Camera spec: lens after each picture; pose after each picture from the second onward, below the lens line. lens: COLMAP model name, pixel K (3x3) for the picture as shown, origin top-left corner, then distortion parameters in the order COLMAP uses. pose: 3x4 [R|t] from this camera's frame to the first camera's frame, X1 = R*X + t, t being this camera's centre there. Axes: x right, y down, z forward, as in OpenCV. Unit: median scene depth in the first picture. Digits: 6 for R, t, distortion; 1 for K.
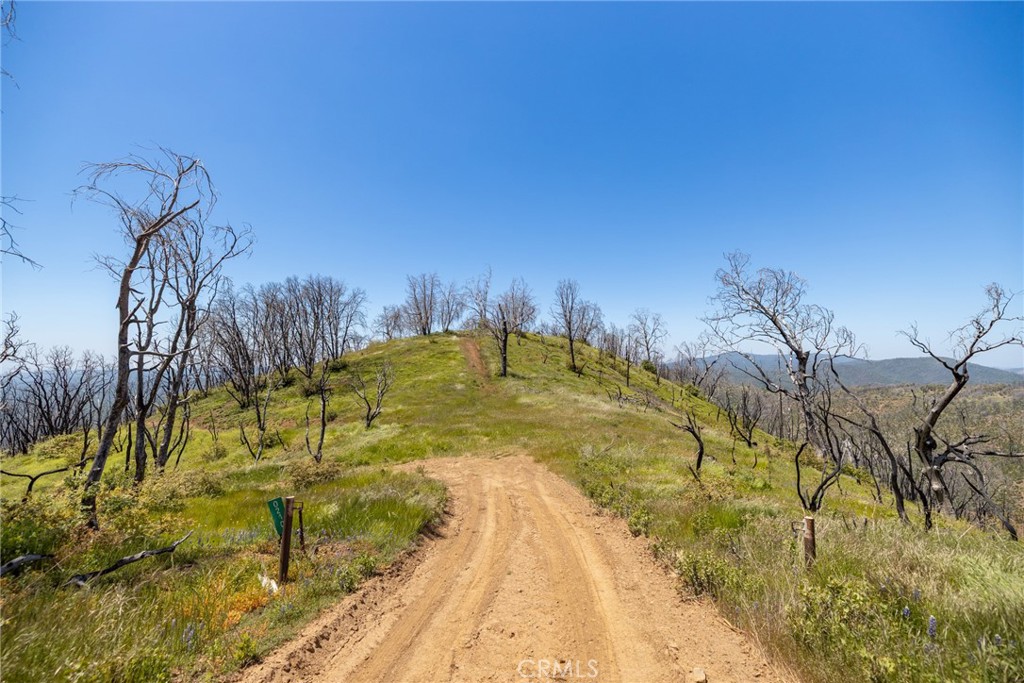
lens RADIAL K [[434.6, 0, 512.0], [0, 434.6, 341.5], [0, 0, 1]] dist [-0.000748, -0.000044]
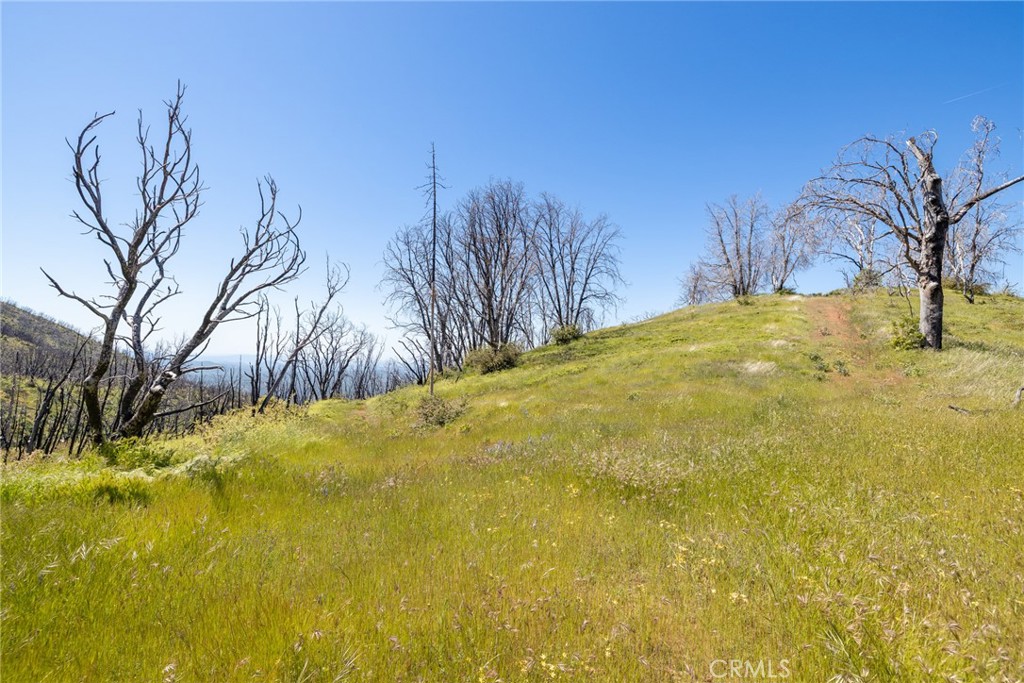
lens RADIAL K [[434.6, 0, 512.0], [0, 434.6, 341.5], [0, 0, 1]] dist [-0.000748, -0.000044]
pose [[0.723248, 0.007077, -0.690552, -0.020846], [-0.017528, 0.999813, -0.008112, 0.081045], [0.690366, 0.017971, 0.723237, 0.549635]]
